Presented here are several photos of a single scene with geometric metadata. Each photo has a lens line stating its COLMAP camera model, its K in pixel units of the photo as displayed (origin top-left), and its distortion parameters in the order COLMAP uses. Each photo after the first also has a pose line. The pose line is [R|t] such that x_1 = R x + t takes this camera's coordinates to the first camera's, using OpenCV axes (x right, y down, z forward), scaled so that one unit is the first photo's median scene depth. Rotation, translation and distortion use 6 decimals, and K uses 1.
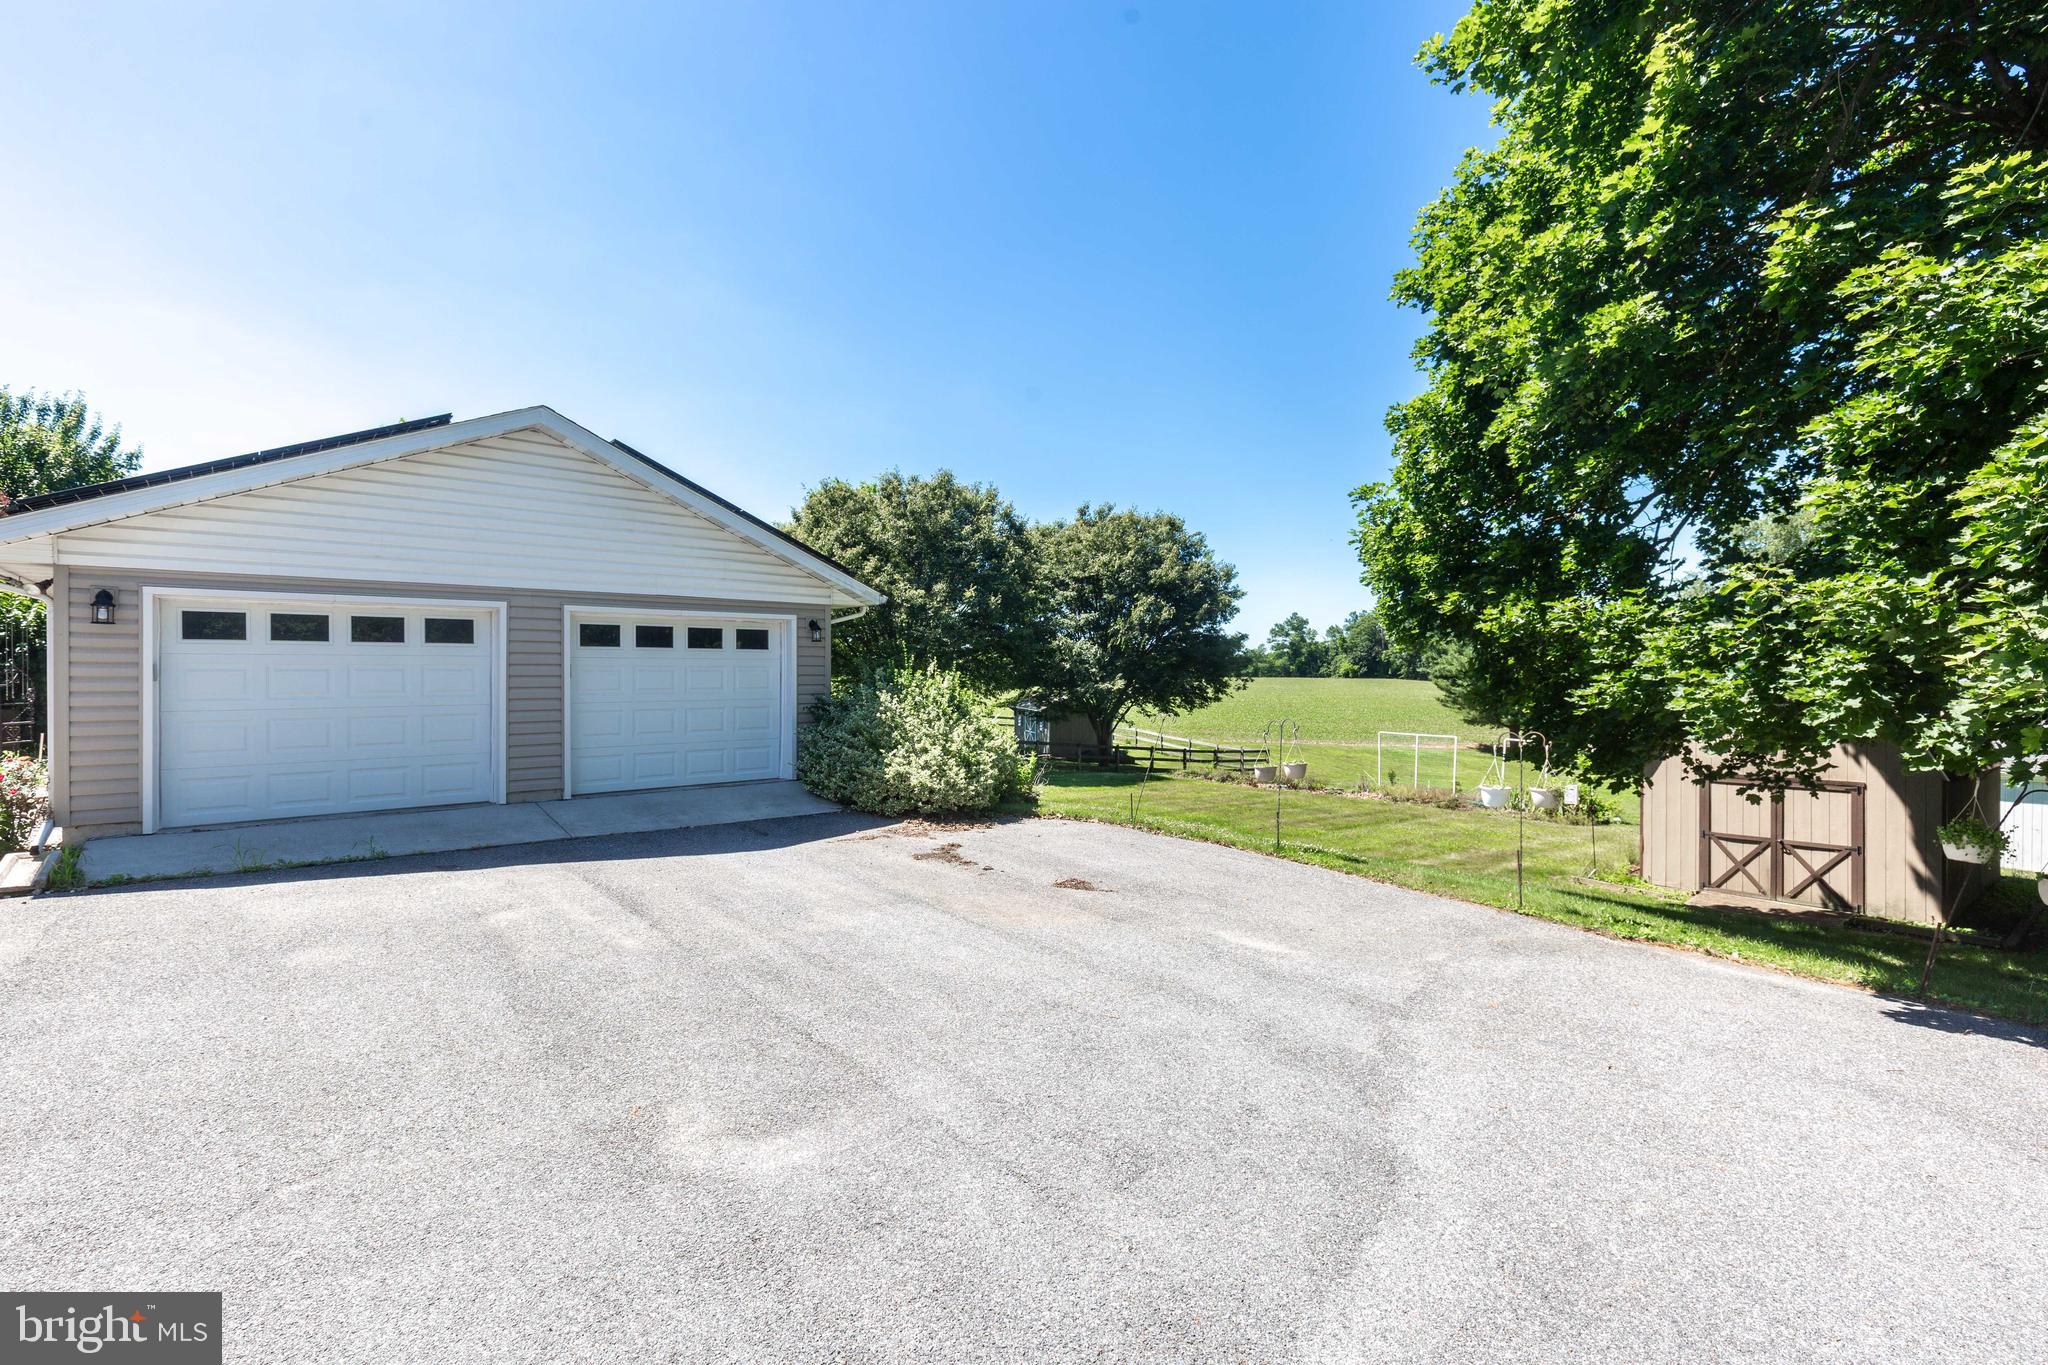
lens RADIAL K [[918.1, 0, 998.1], [0, 918.1, 677.1], [0, 0, 1]] dist [0.011736, -0.001925]
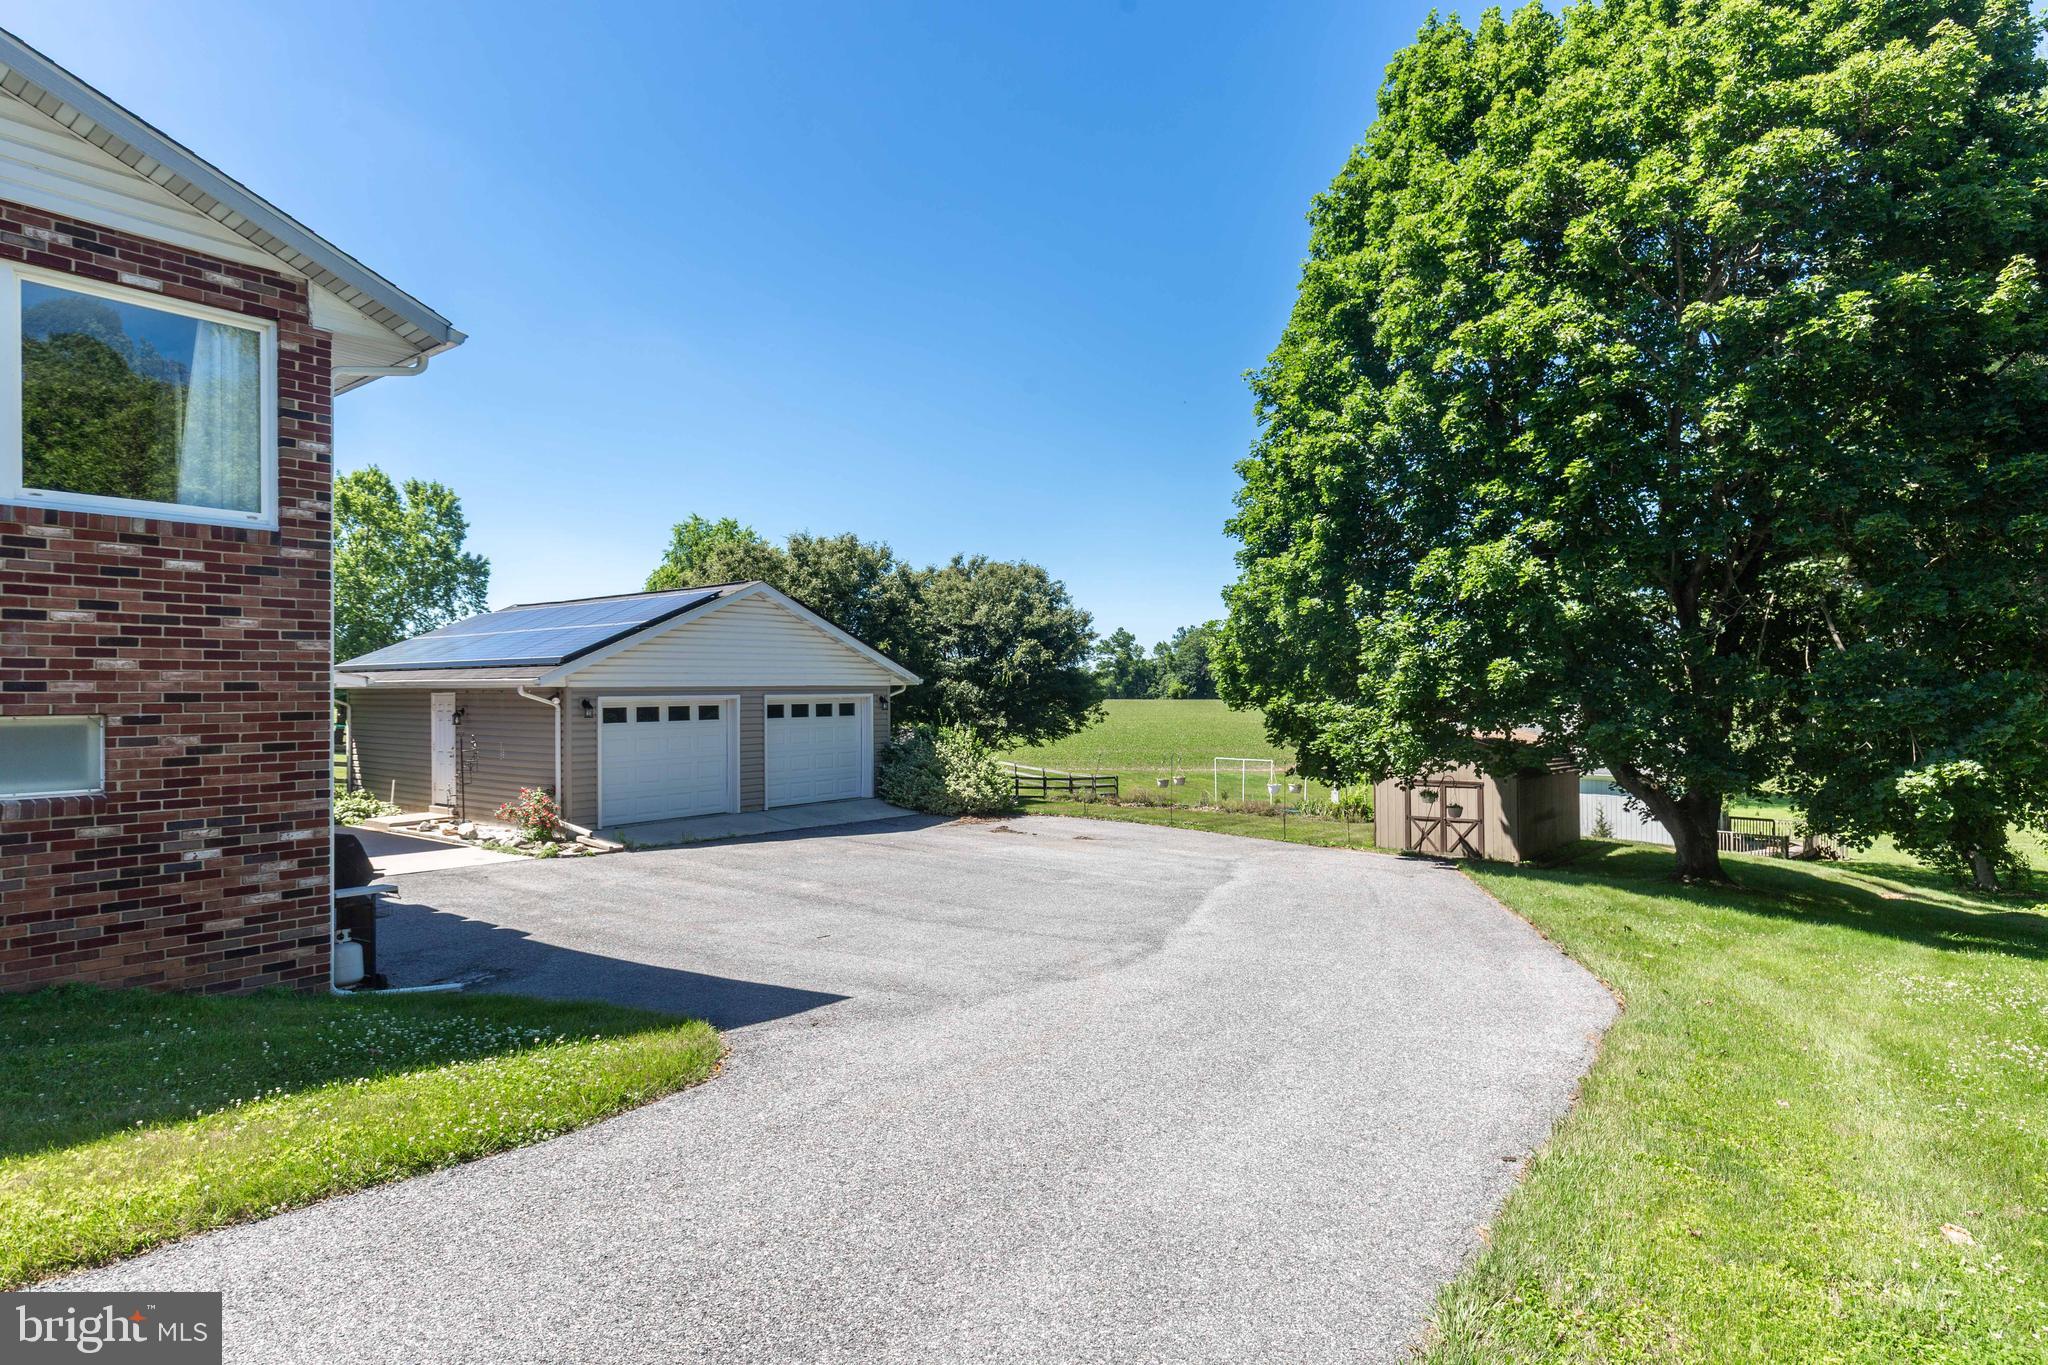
lens RADIAL K [[1078.6, 0, 991.7], [0, 1078.6, 696.9], [0, 0, 1]] dist [0.030559, 0.001273]
pose [[0.980871, -0.010925, 0.194352, -0.181591], [0.011215, 0.999937, -0.000390, -0.027912], [-0.194335, 0.002562, 0.980932, -0.411292]]
